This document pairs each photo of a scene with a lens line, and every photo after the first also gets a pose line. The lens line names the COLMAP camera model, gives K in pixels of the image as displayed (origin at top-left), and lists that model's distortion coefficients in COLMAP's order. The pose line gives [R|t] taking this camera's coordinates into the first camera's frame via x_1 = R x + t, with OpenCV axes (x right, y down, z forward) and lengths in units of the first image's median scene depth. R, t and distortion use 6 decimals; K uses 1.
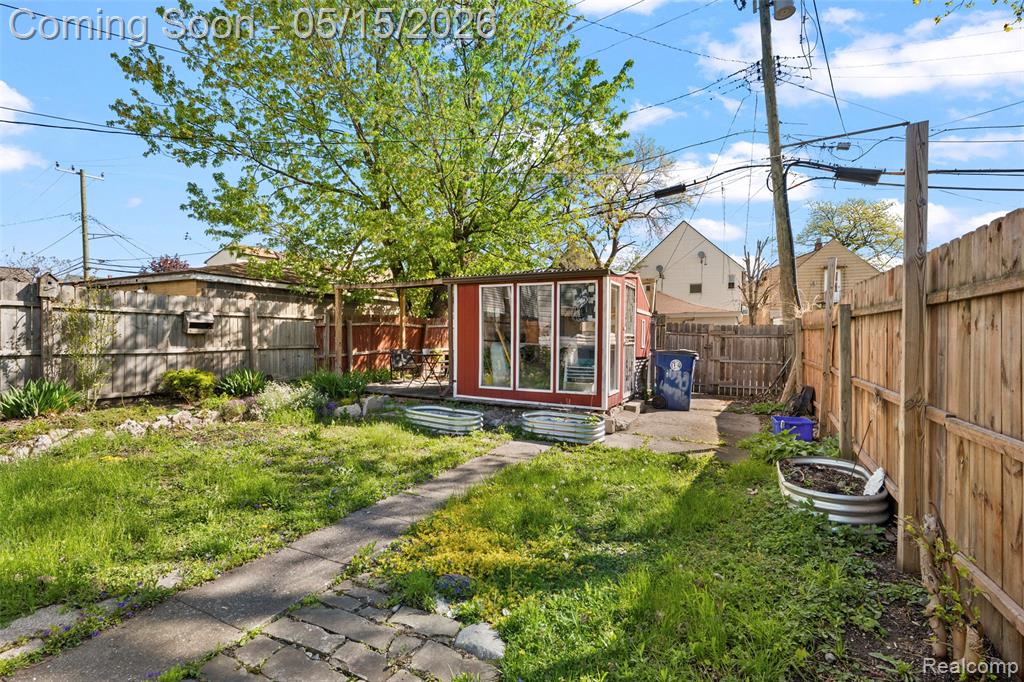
lens RADIAL K [[461.3, 0, 512.0], [0, 461.3, 341.0], [0, 0, 1]] dist [-0.000155, -0.000003]
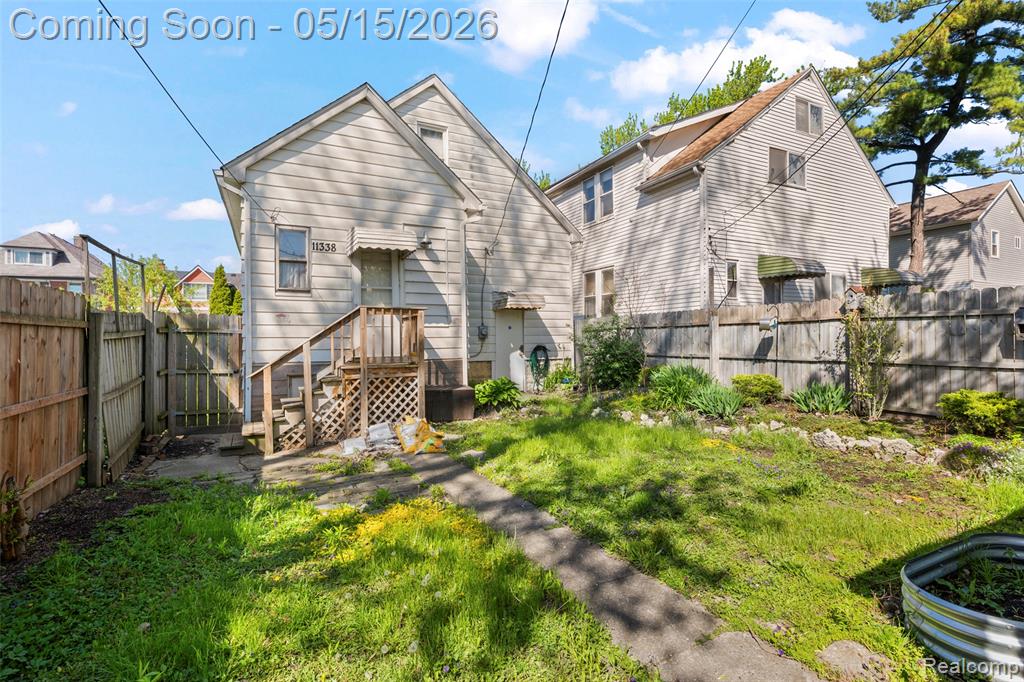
lens RADIAL K [[475.4, 0, 512.0], [0, 475.4, 341.0], [0, 0, 1]] dist [-0.000024, -0.000006]
pose [[-0.607664, -0.007604, -0.794158, 0.389348], [-0.009956, 0.999949, -0.001956, -0.009293], [0.794132, 0.006718, -0.607709, 1.077175]]
